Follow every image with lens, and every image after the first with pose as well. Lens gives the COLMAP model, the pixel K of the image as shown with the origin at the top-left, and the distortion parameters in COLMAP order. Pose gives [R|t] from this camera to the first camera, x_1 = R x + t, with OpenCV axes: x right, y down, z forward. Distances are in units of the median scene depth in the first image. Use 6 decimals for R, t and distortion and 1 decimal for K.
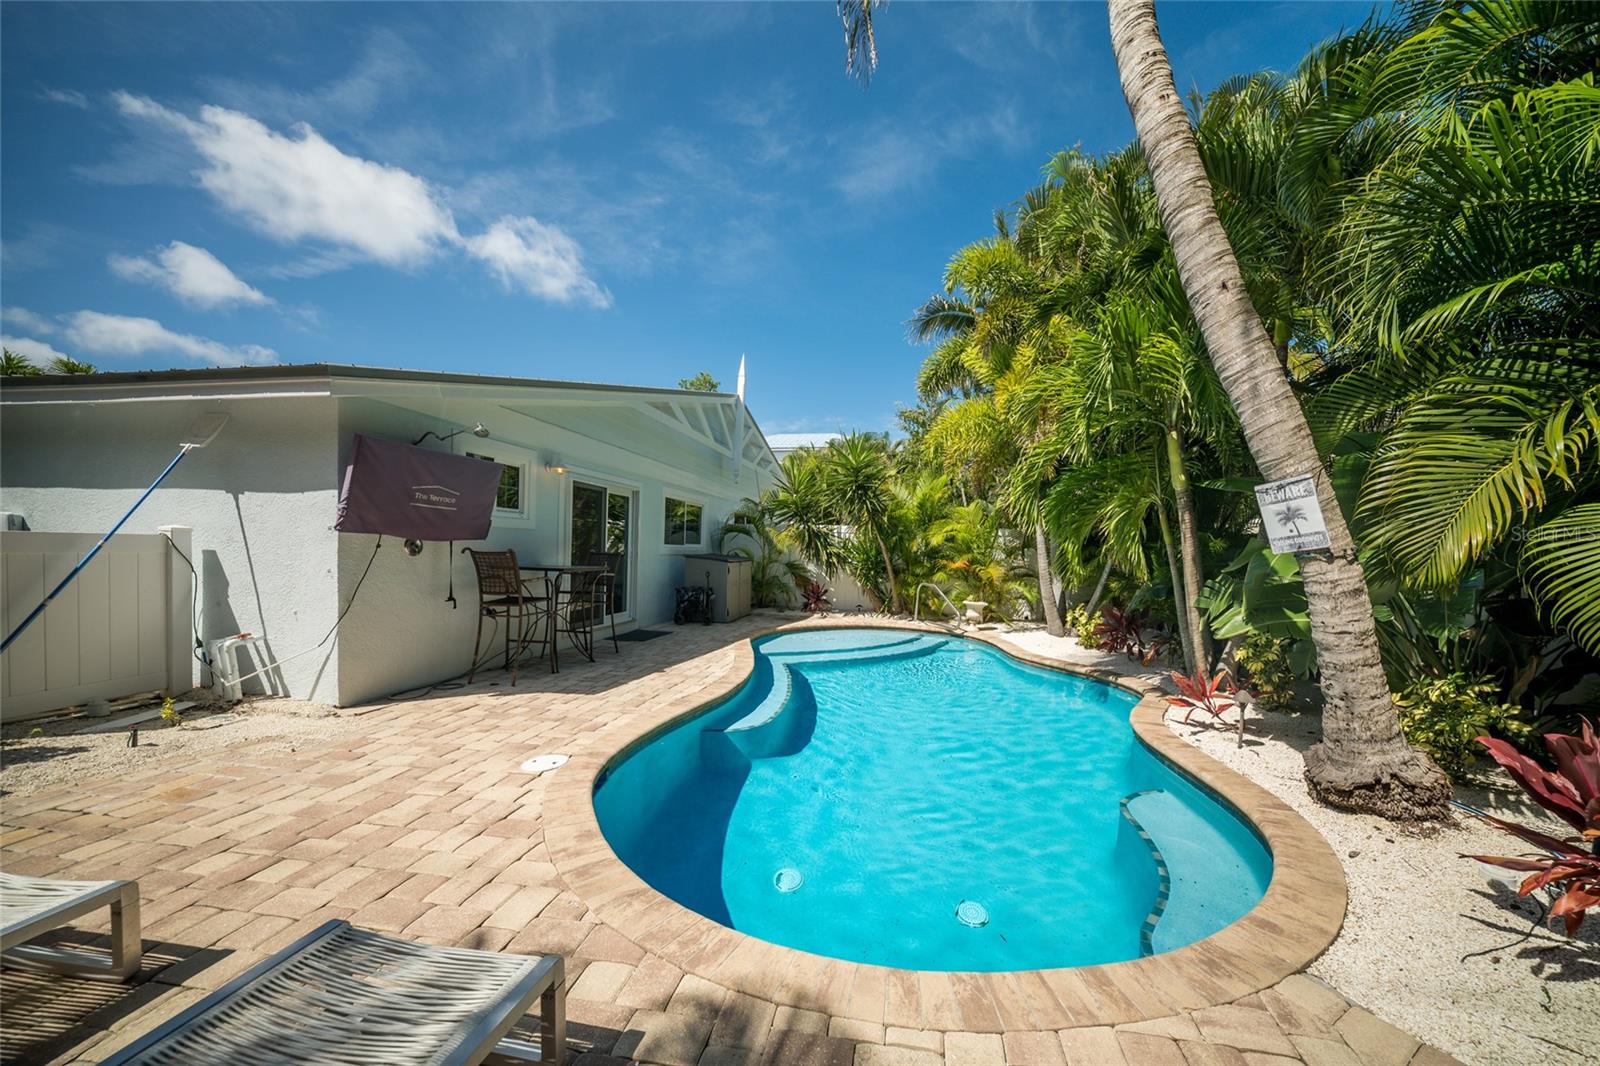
lens RADIAL K [[561.3, 0, 783.0], [0, 561.3, 582.6], [0, 0, 1]] dist [0.005716, -0.002830]
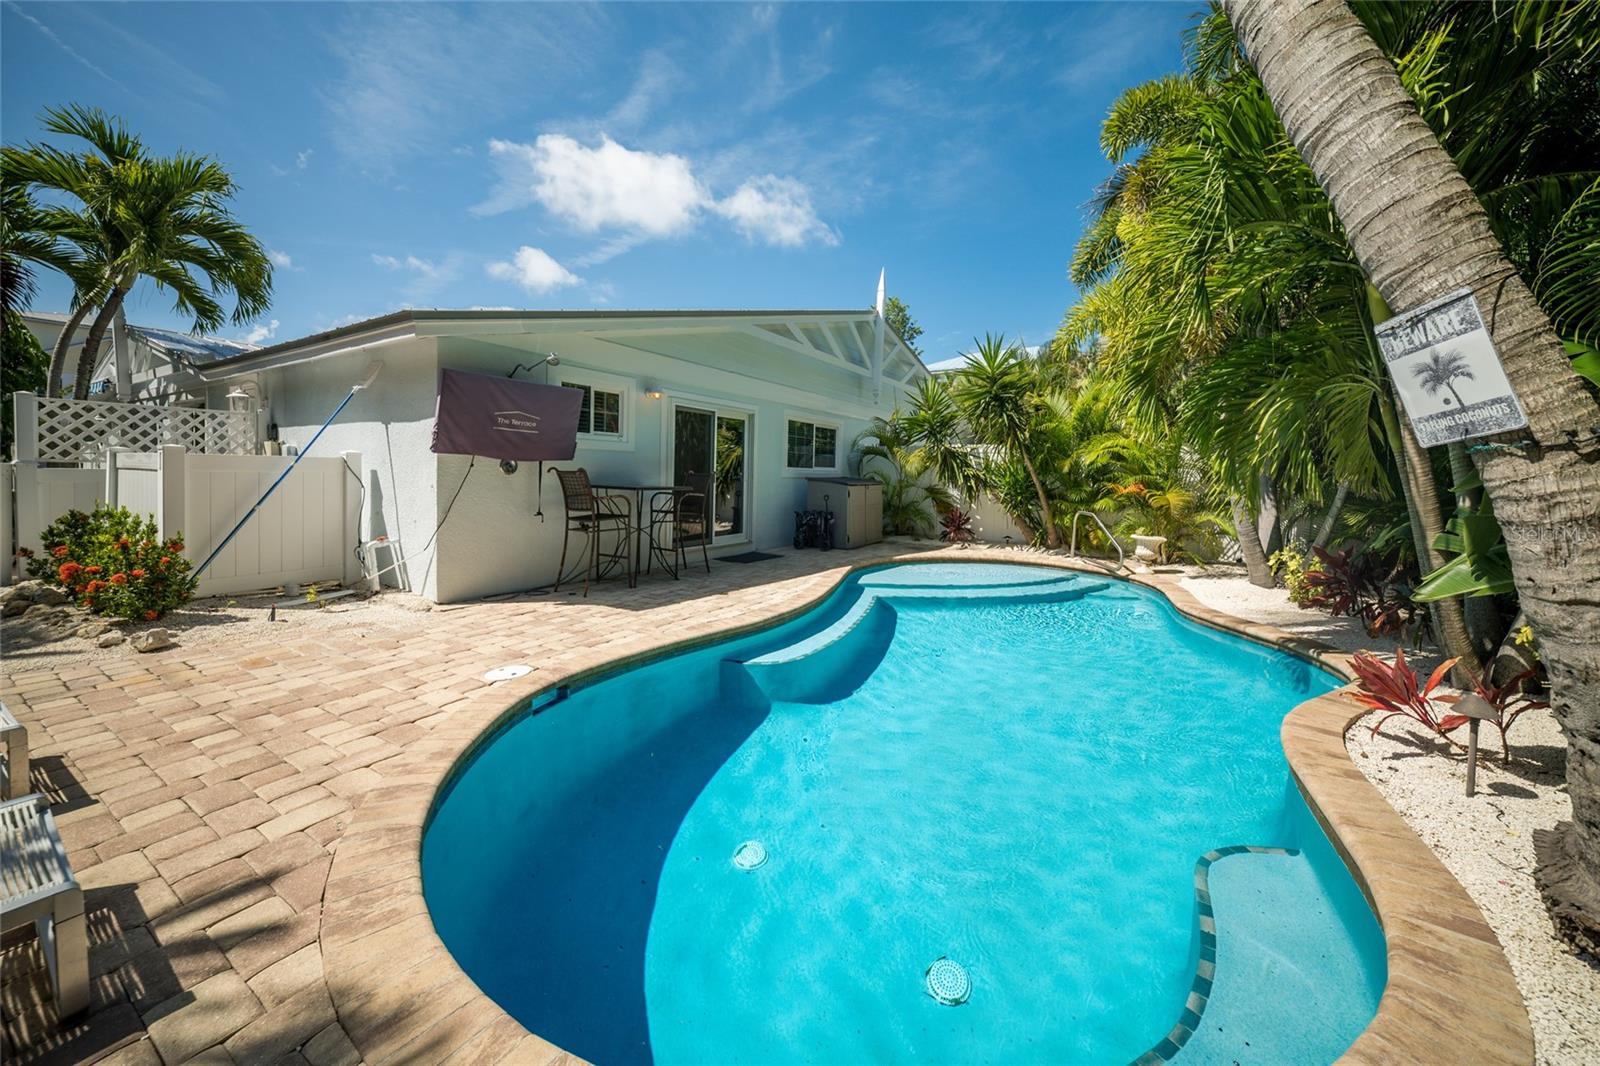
lens RADIAL K [[561.3, 0, 782.9], [0, 561.3, 492.4], [0, 0, 1]] dist [0.005716, -0.002830]
pose [[0.932677, 0.007364, -0.360639, 0.285887], [-0.019221, 0.999386, -0.029302, 0.011483], [0.360201, 0.034261, 0.932245, 0.160138]]
